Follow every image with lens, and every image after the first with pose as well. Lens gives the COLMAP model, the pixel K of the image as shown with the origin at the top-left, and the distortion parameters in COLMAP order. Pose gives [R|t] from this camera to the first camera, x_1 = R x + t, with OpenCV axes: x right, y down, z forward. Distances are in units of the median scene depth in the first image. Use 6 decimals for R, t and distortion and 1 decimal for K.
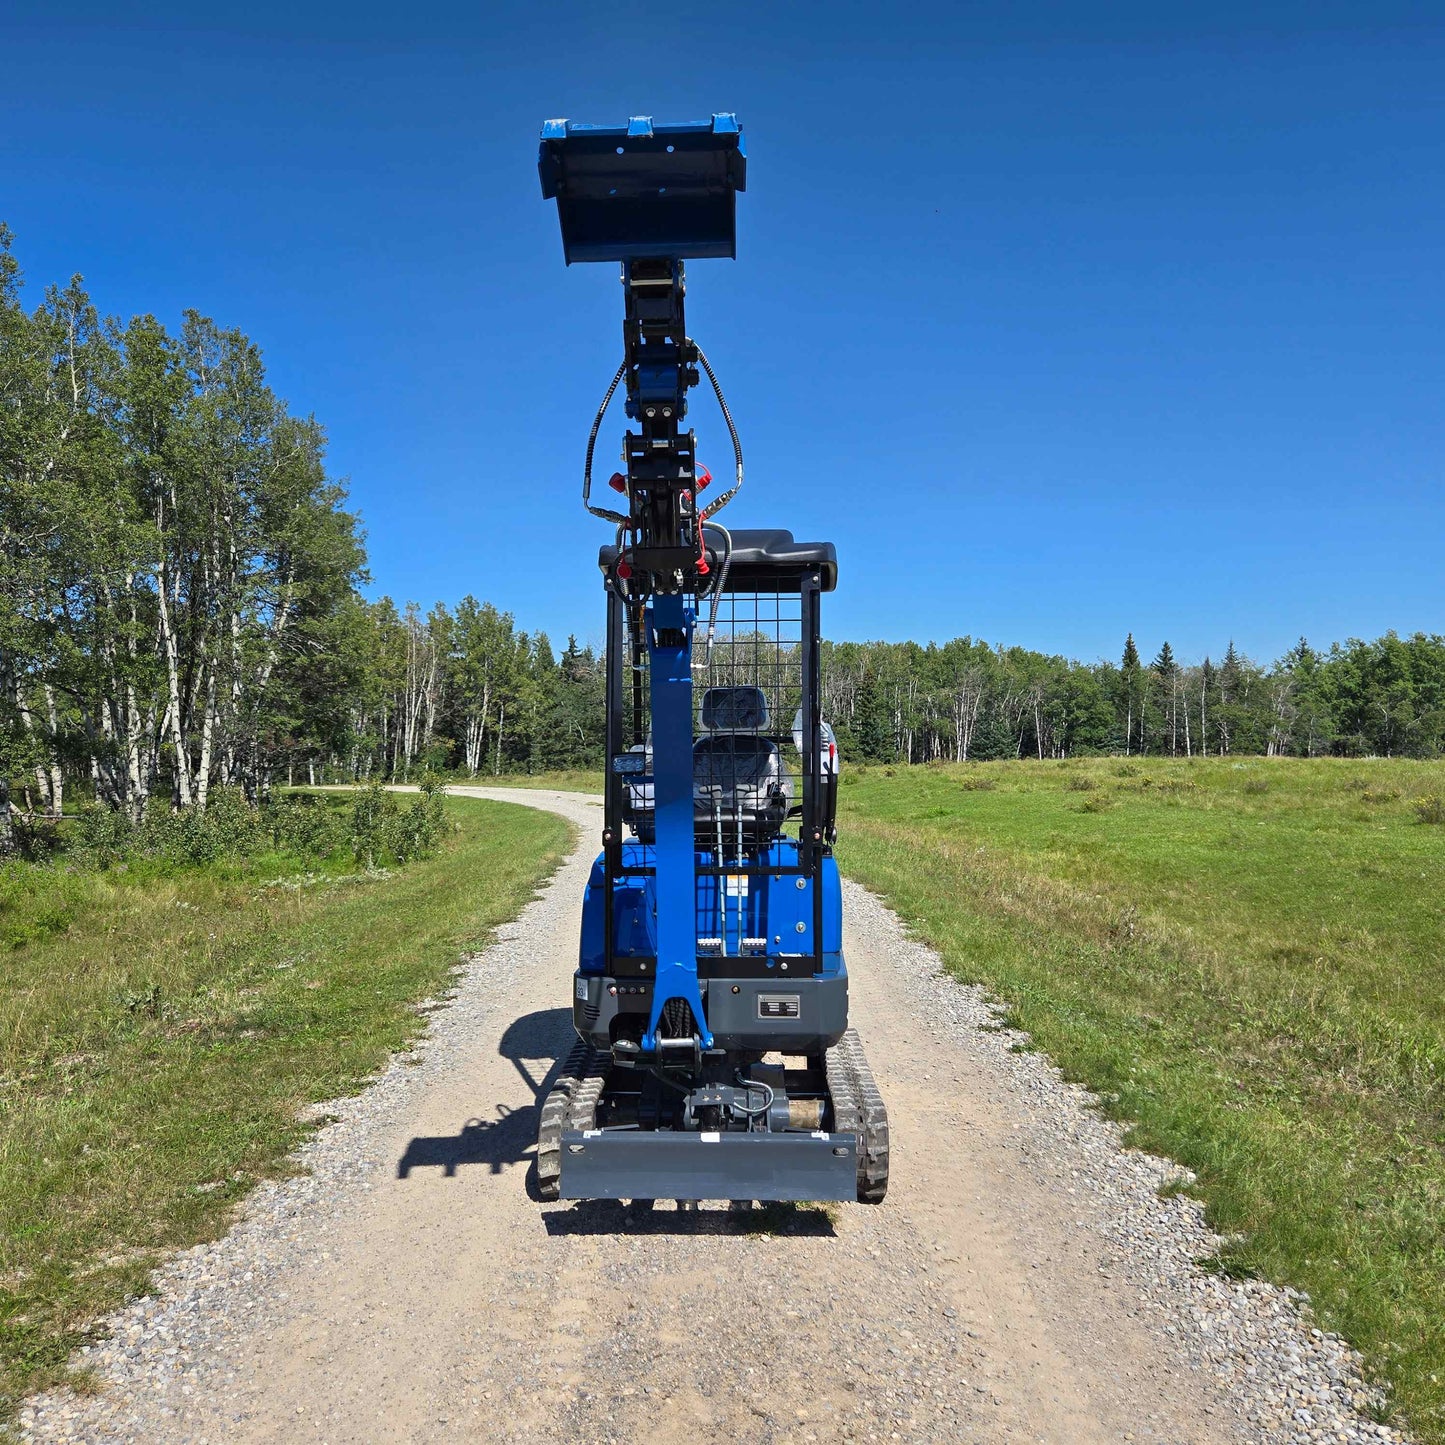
lens RADIAL K [[1285.4, 0, 718.2], [0, 1285.4, 723.5], [0, 0, 1]] dist [0.079942, -0.074514]
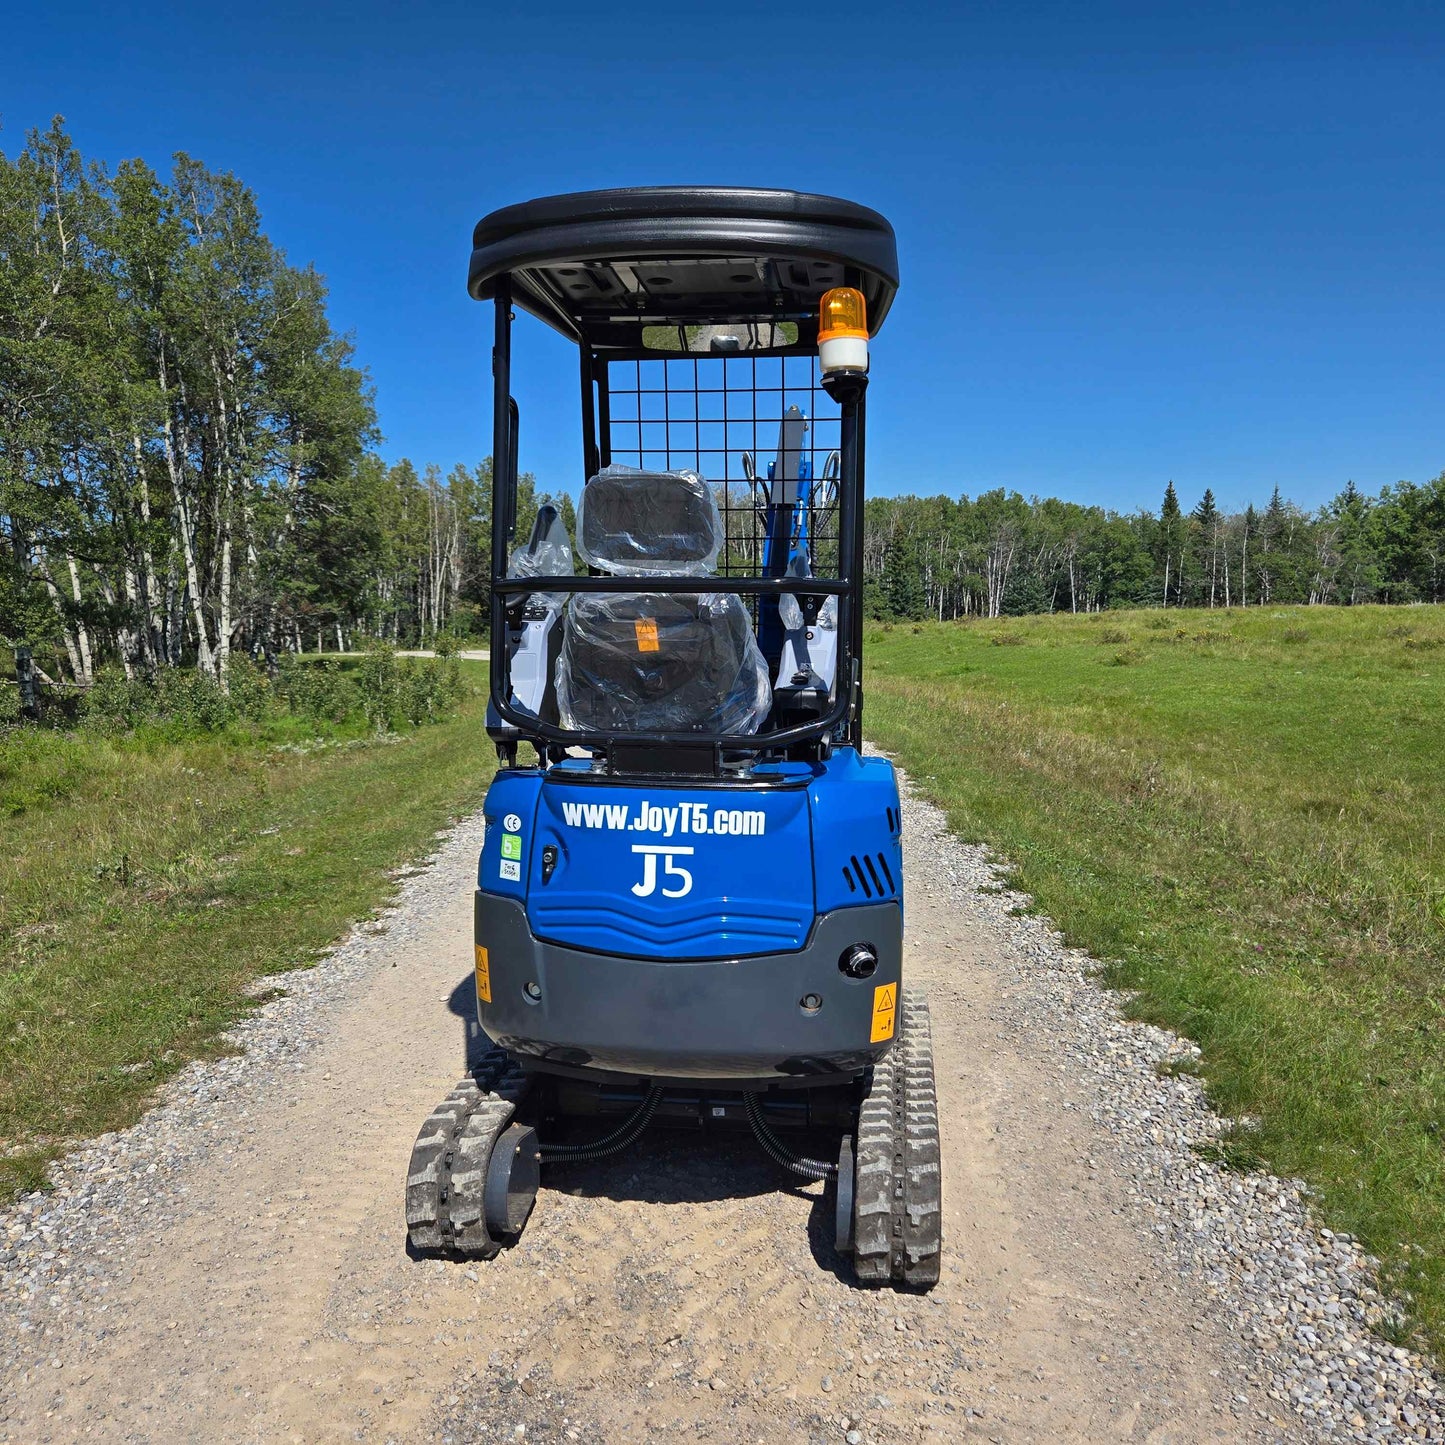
lens RADIAL K [[1285.4, 0, 708.1], [0, 1285.4, 733.5], [0, 0, 1]] dist [0.079942, -0.074514]
pose [[0.999376, -0.013835, -0.032496, 0.023335], [0.017471, 0.993278, 0.114424, 0.007353], [0.030695, -0.114921, 0.992900, 0.047954]]
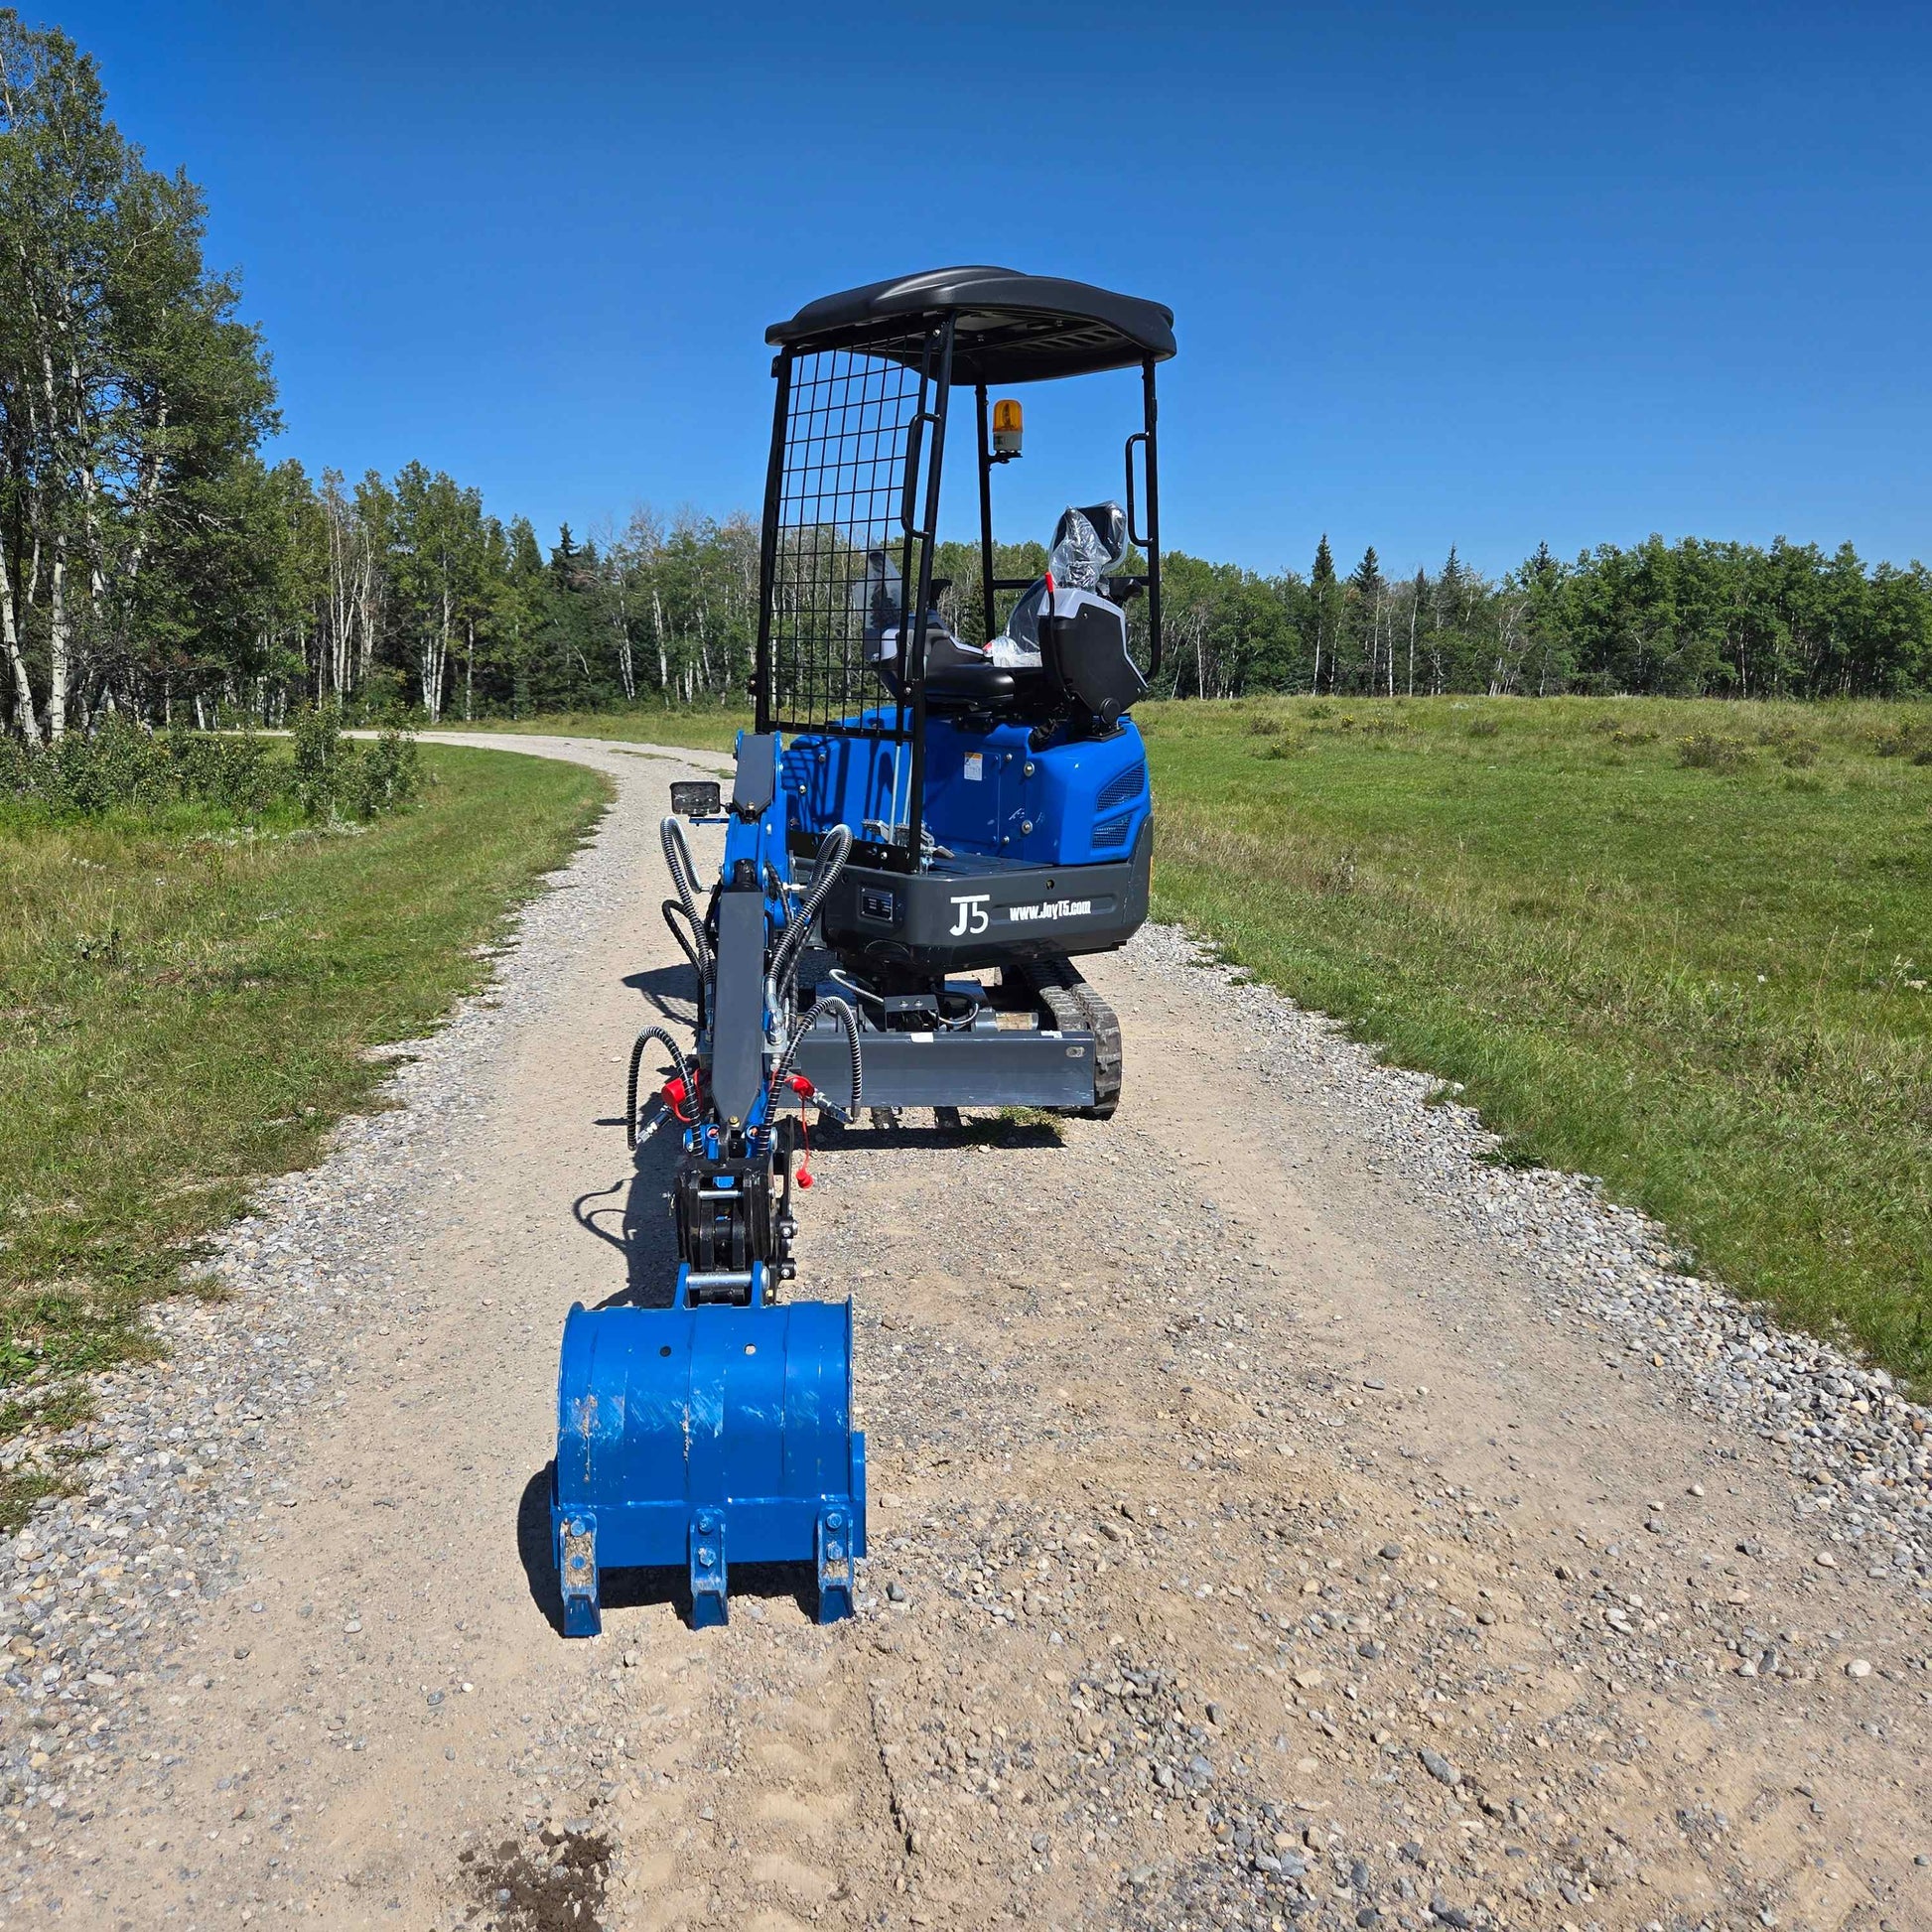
lens RADIAL K [[1718.6, 0, 942.8], [0, 1718.6, 968.5], [0, 0, 1]] dist [0.079942, -0.074514]
pose [[0.995067, -0.009892, 0.098716, -0.037340], [-0.007758, 0.984212, 0.176824, 0.029702], [-0.098906, -0.176717, 0.979280, -0.030111]]
